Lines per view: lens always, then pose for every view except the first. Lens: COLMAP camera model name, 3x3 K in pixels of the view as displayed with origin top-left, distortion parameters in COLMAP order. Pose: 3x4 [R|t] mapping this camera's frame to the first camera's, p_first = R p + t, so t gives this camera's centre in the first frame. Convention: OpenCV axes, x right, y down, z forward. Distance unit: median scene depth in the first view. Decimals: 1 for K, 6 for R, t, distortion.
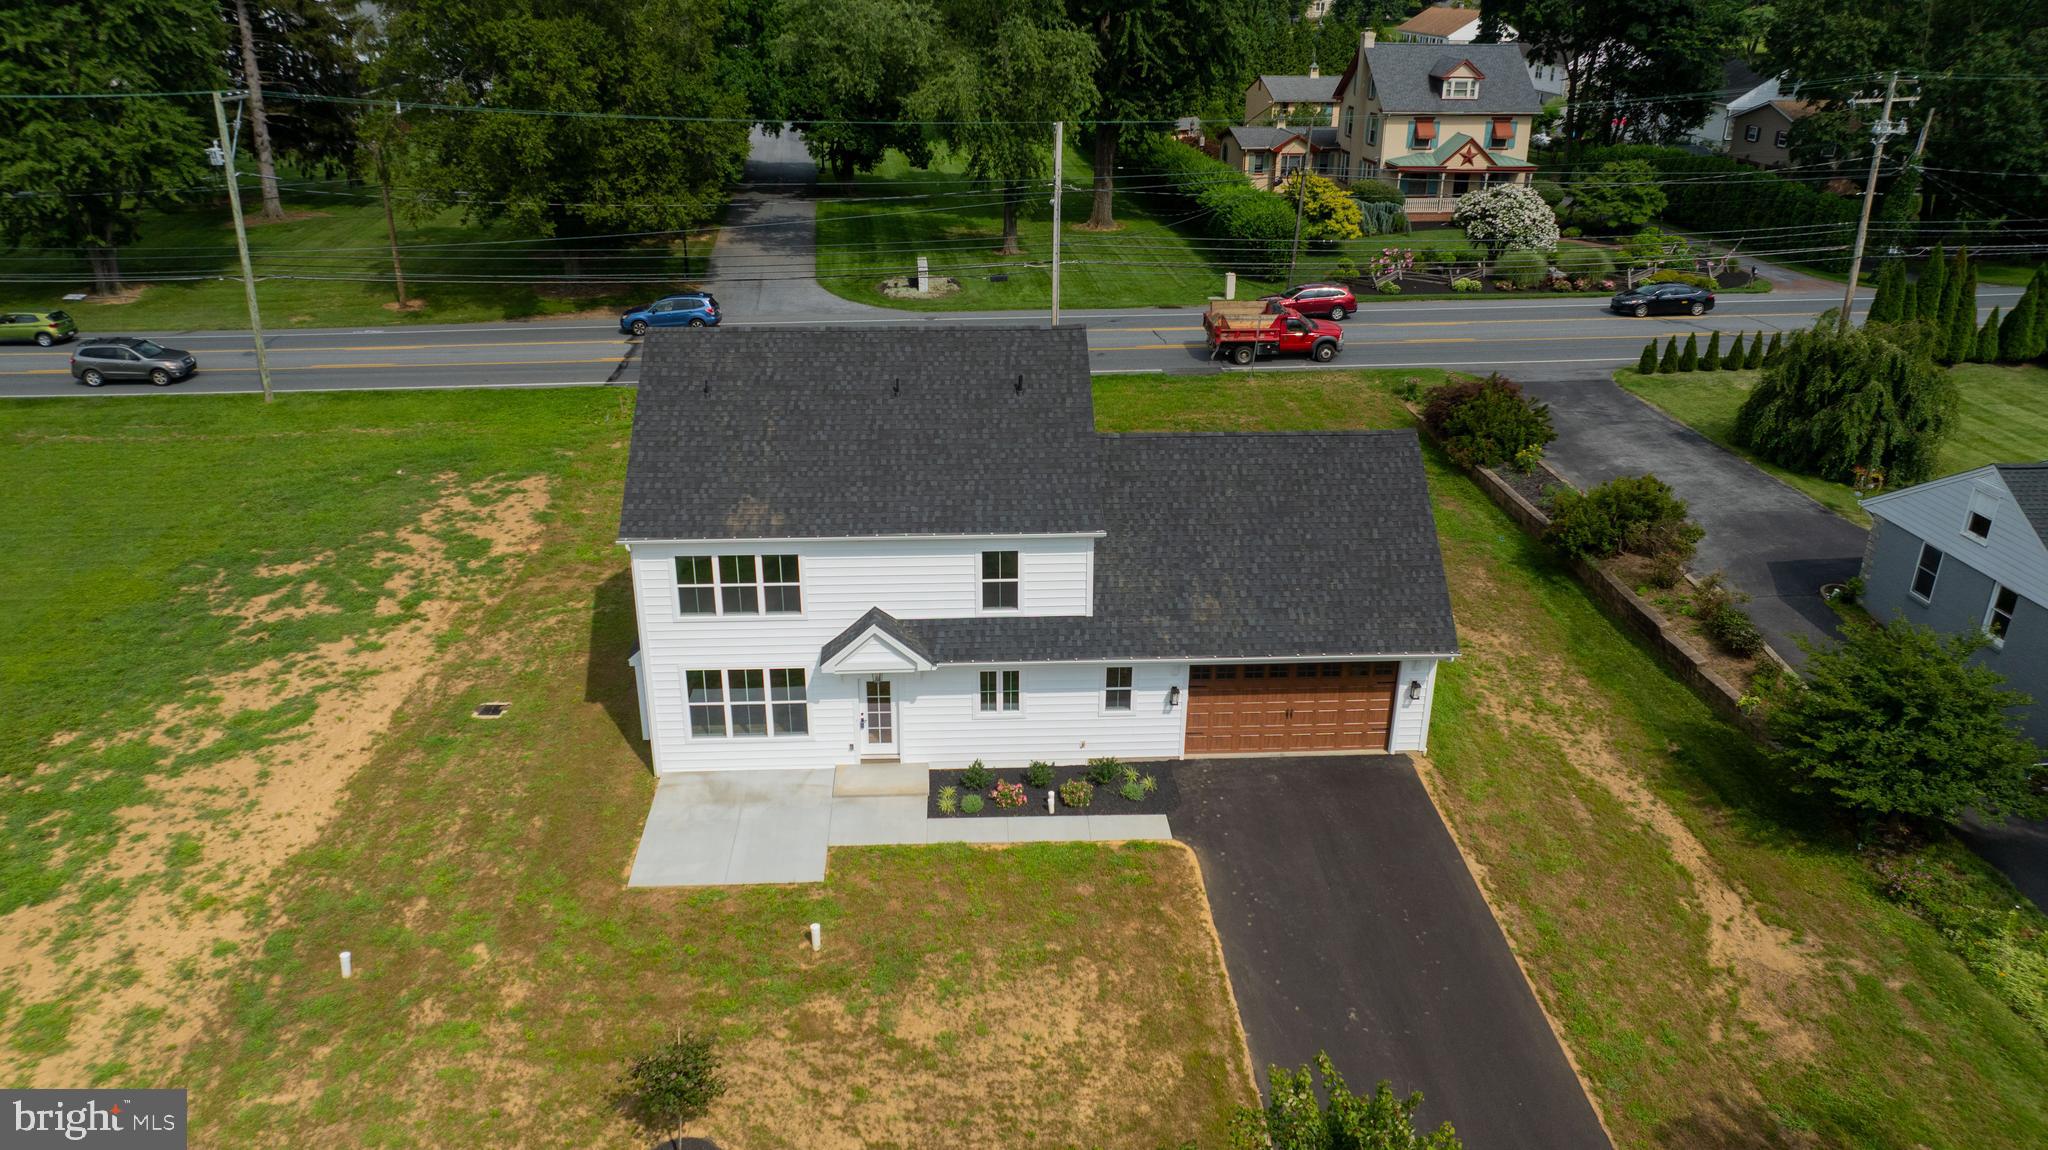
lens RADIAL K [[1439.3, 0, 1025.7], [0, 1439.3, 581.0], [0, 0, 1]] dist [-0.031172, 0.028524]
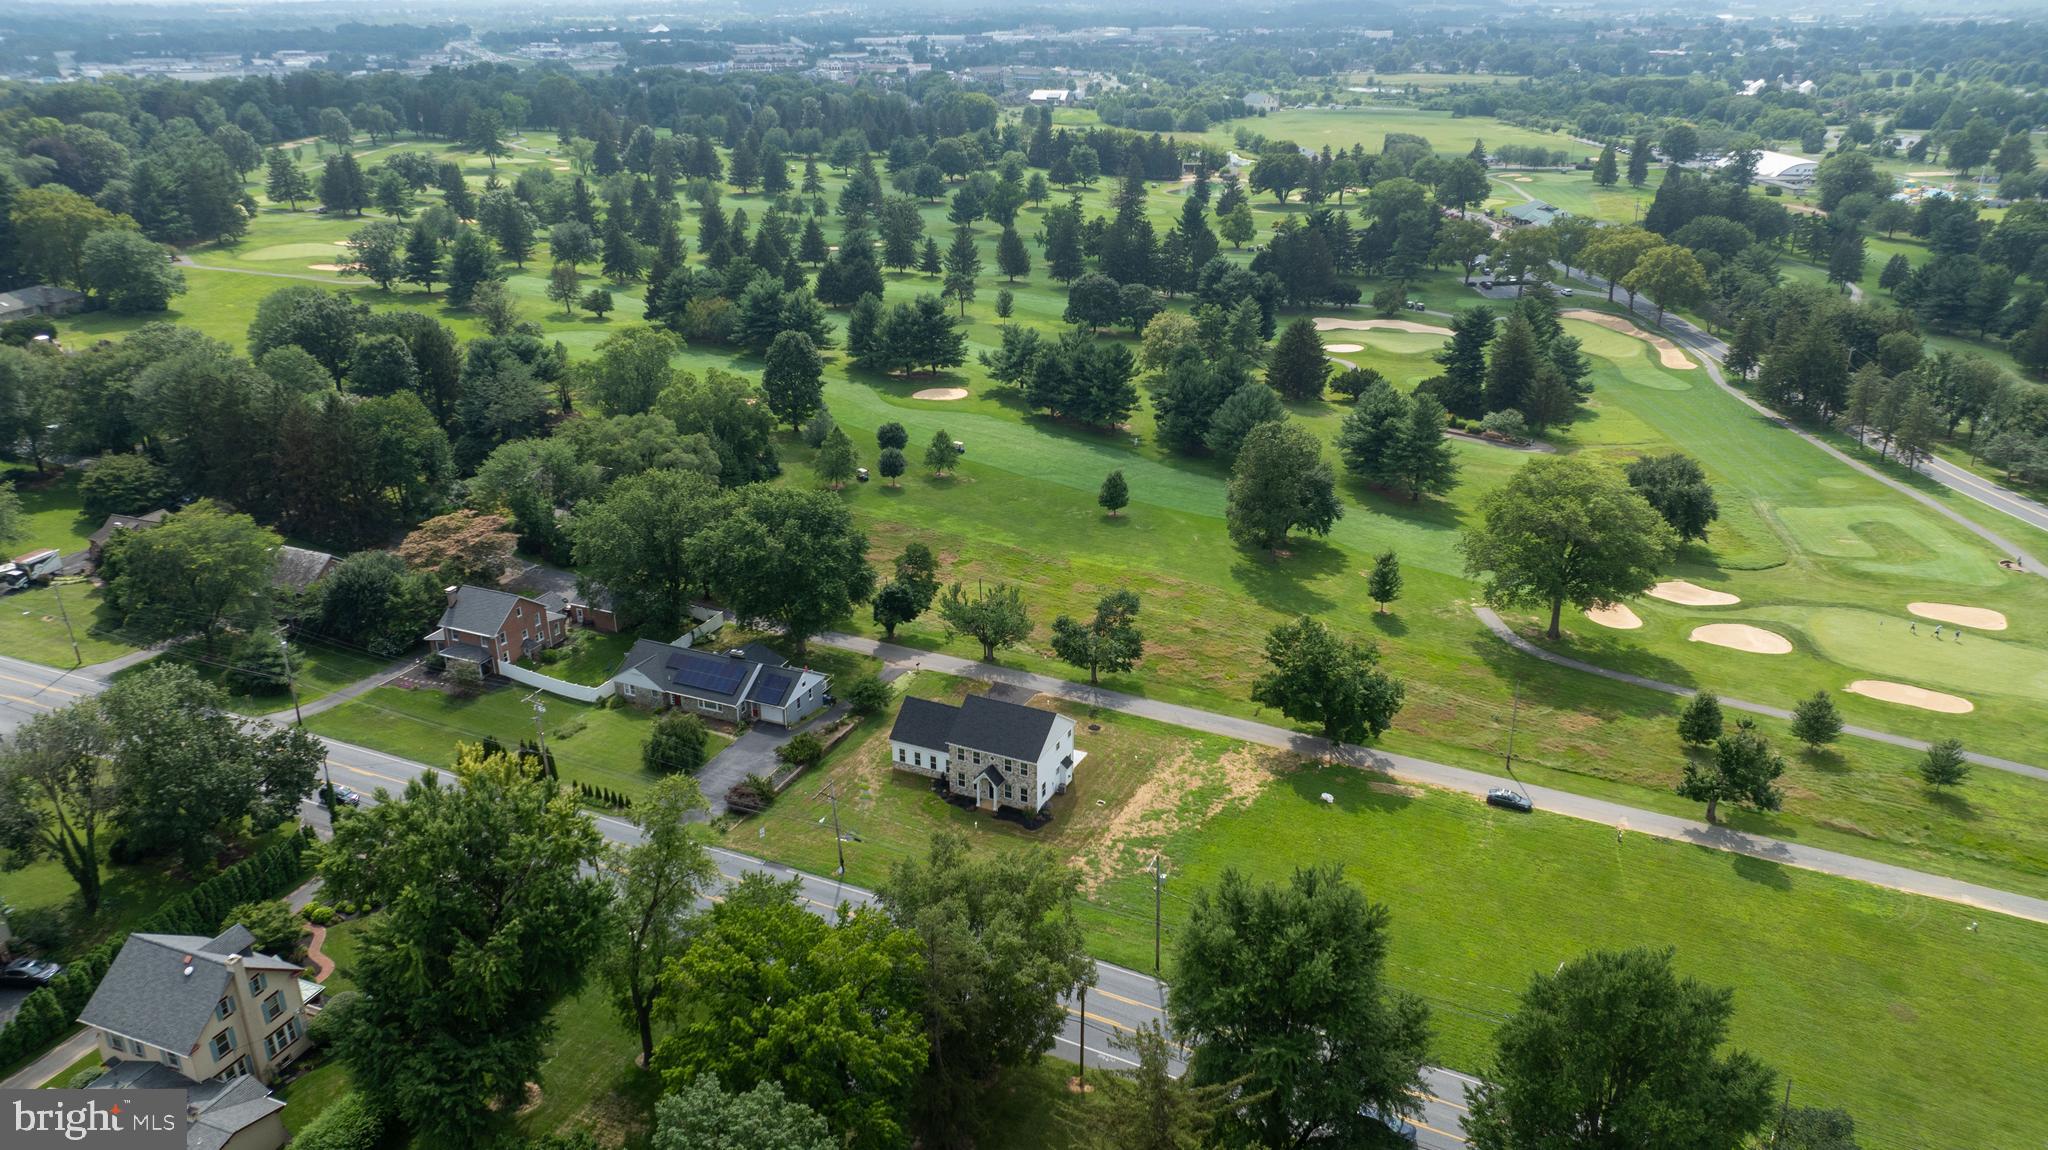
lens RADIAL K [[1439.3, 0, 1029.7], [0, 1439.3, 577.1], [0, 0, 1]] dist [-0.031172, 0.028524]
pose [[-0.876251, -0.188946, 0.443264, -1.916988], [0.189330, 0.710921, 0.677308, -3.221284], [-0.443100, 0.677415, -0.587172, 3.105958]]
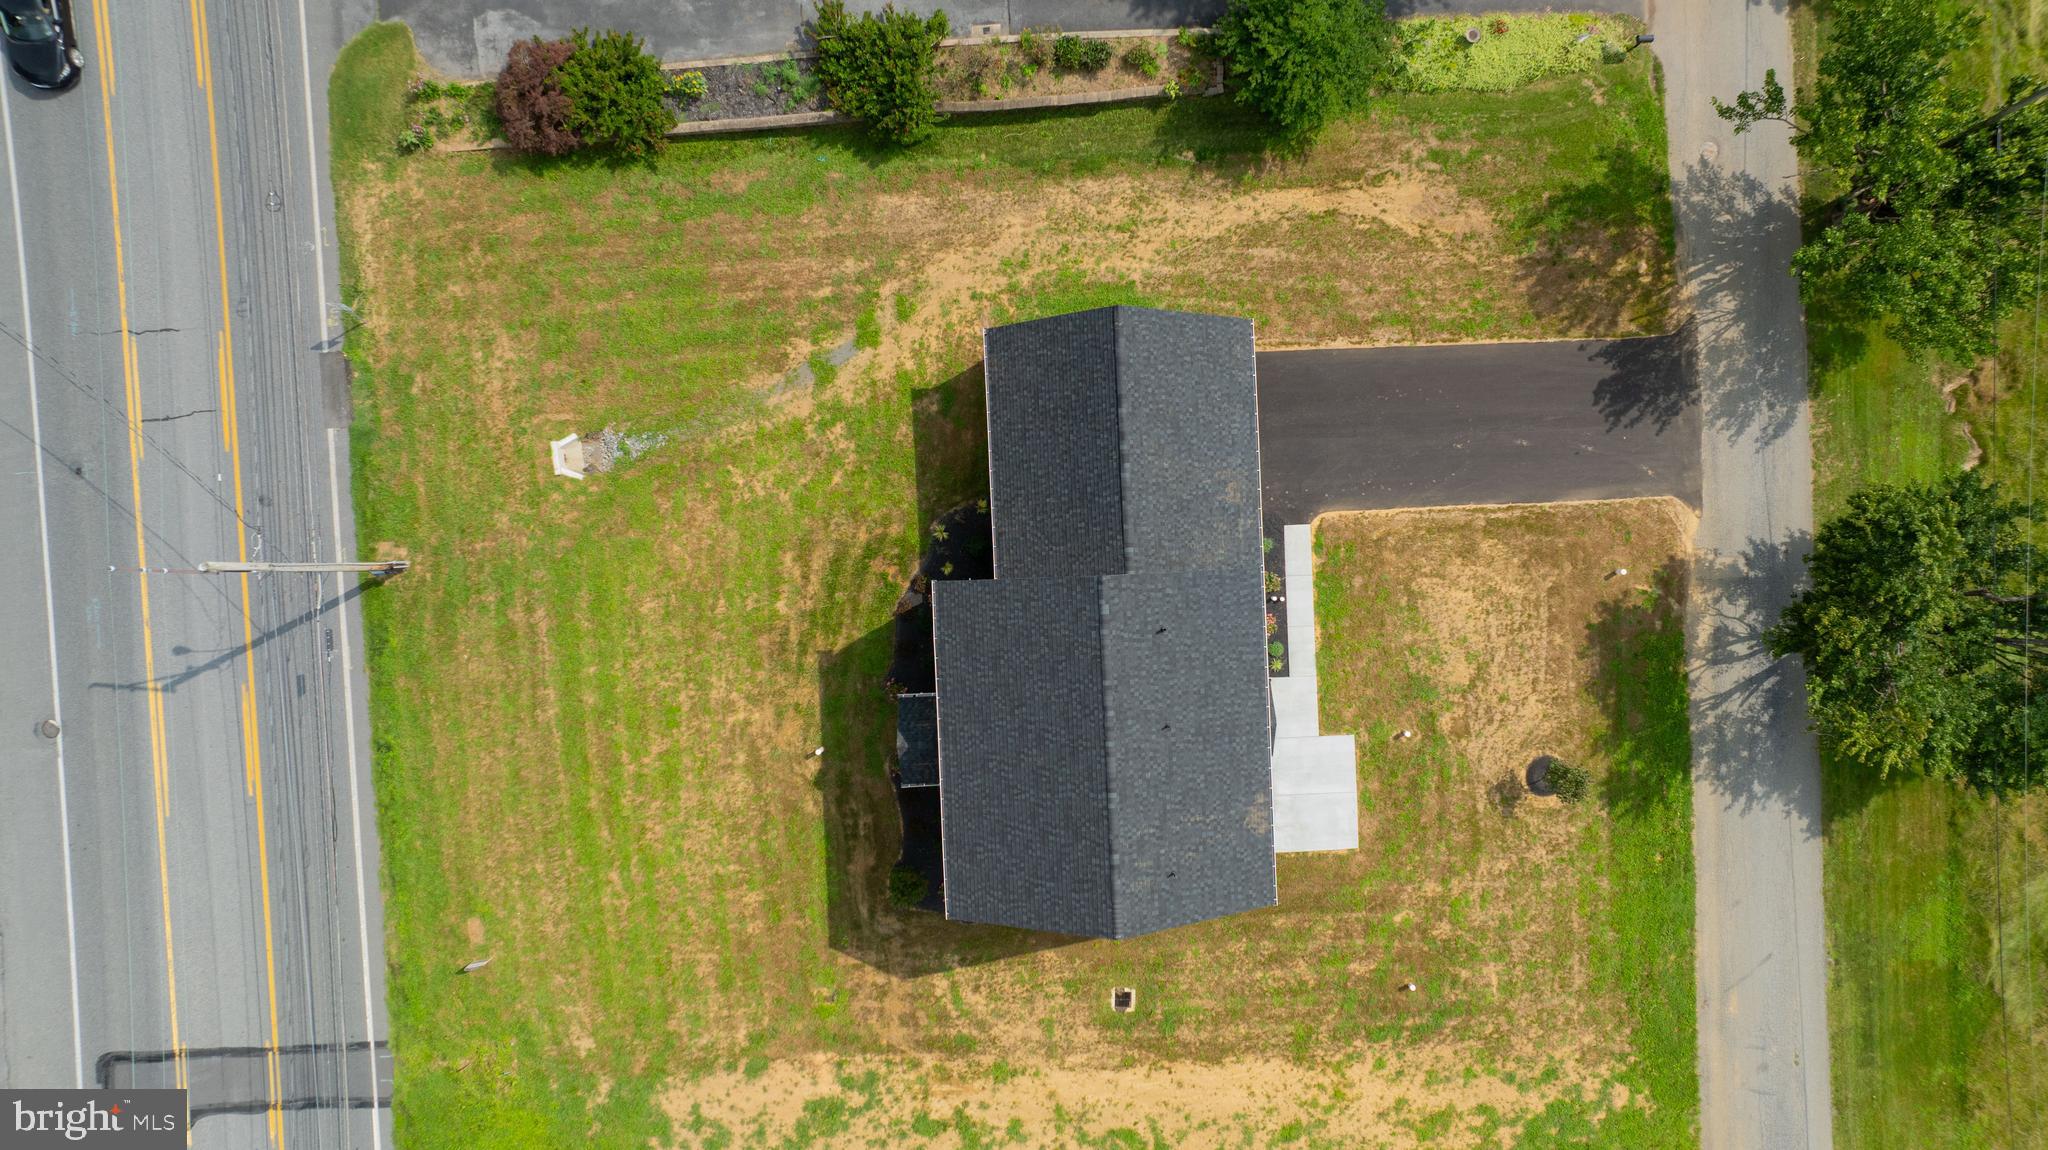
lens RADIAL K [[1439.3, 0, 1028.8], [0, 1439.3, 566.2], [0, 0, 1]] dist [-0.031172, 0.028524]
pose [[0.017938, -0.999660, -0.018915, 0.068791], [0.400349, -0.010154, 0.916306, -1.226402], [-0.916187, -0.024009, 0.400031, 0.553467]]
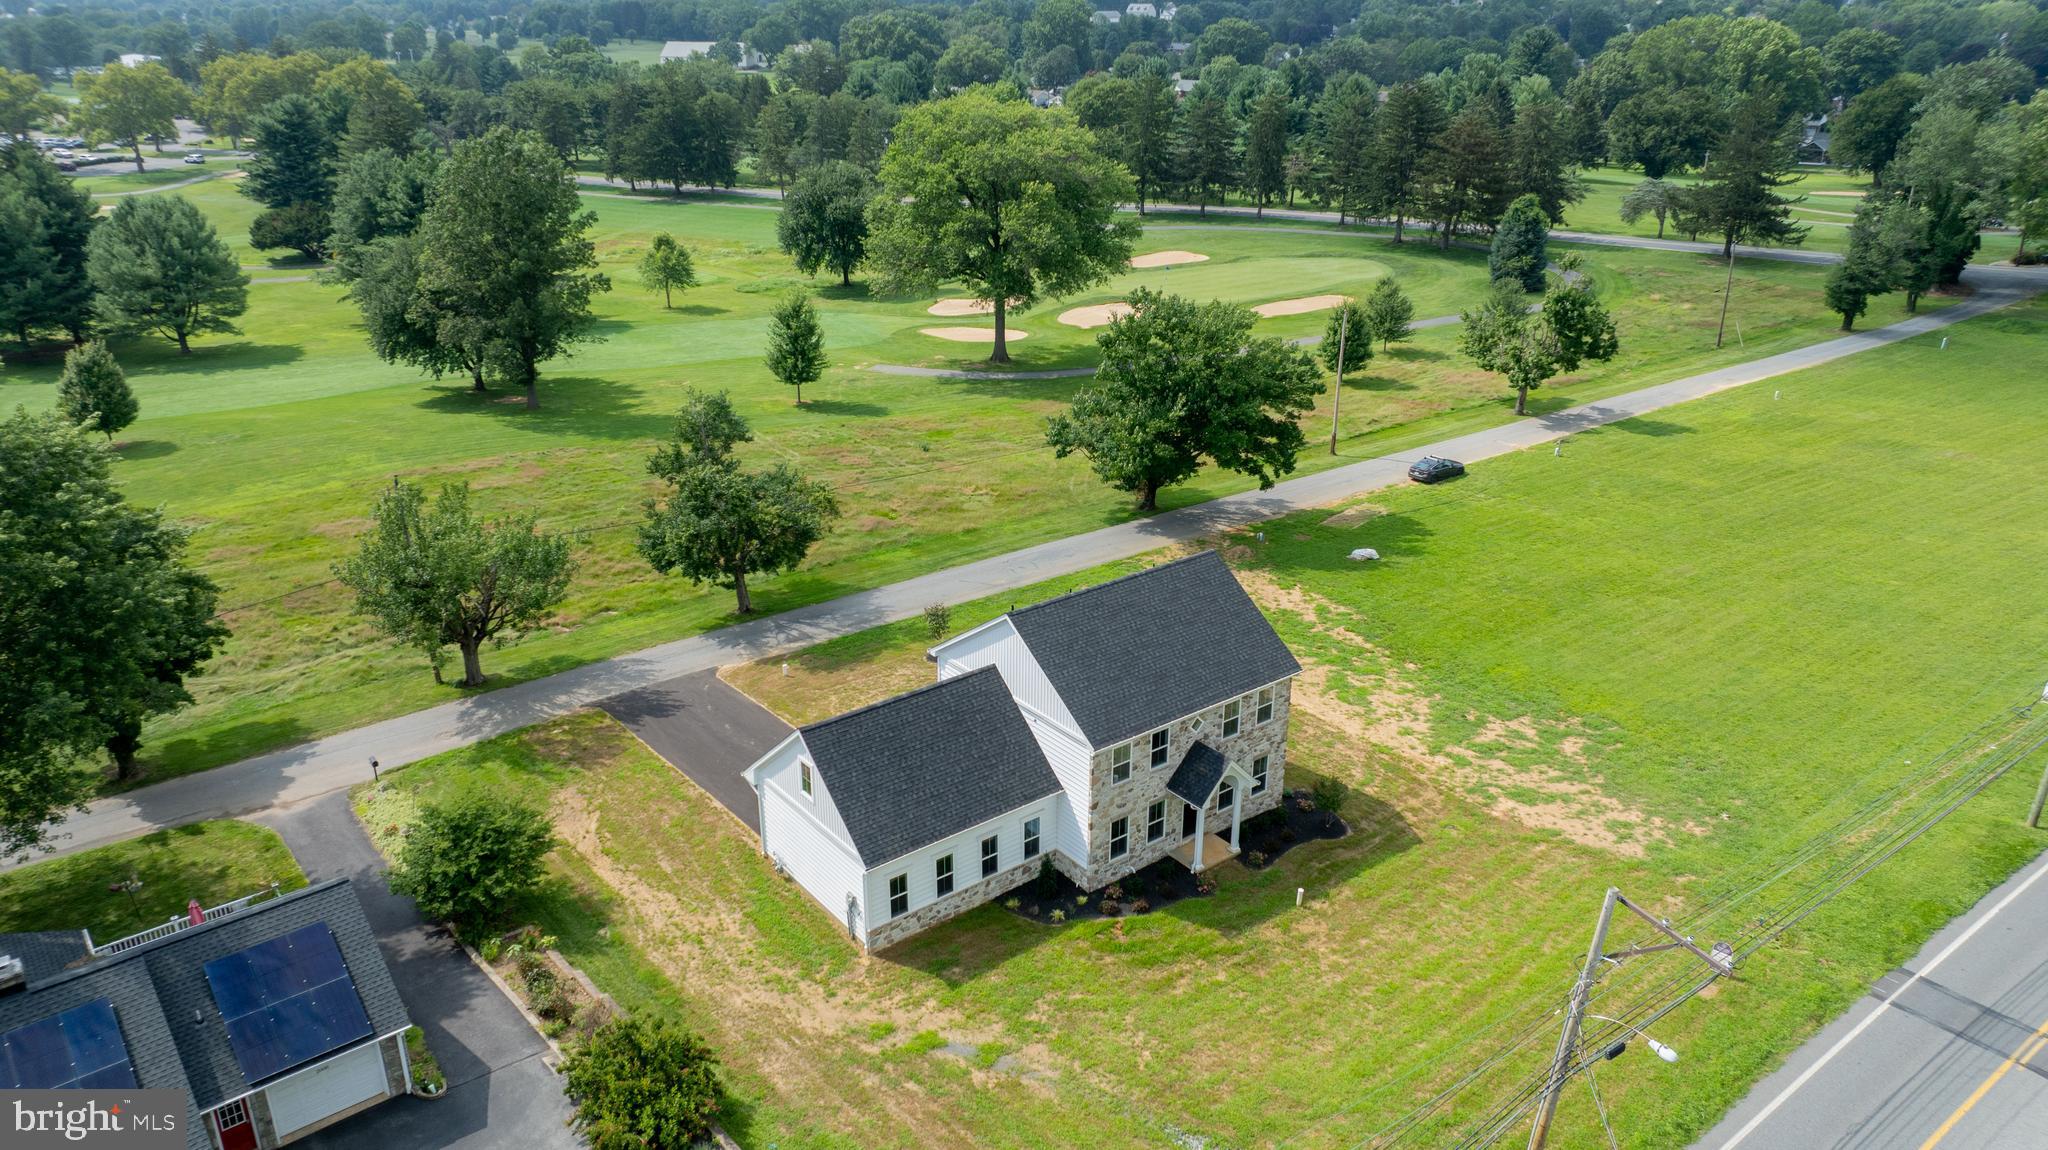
lens RADIAL K [[1439.3, 0, 1033.5], [0, 1439.3, 569.6], [0, 0, 1]] dist [-0.031172, 0.028524]
pose [[-0.823530, 0.203845, -0.529383, 0.759160], [-0.236988, 0.724239, 0.647545, -1.126235], [0.515399, 0.658730, -0.548123, 1.713850]]
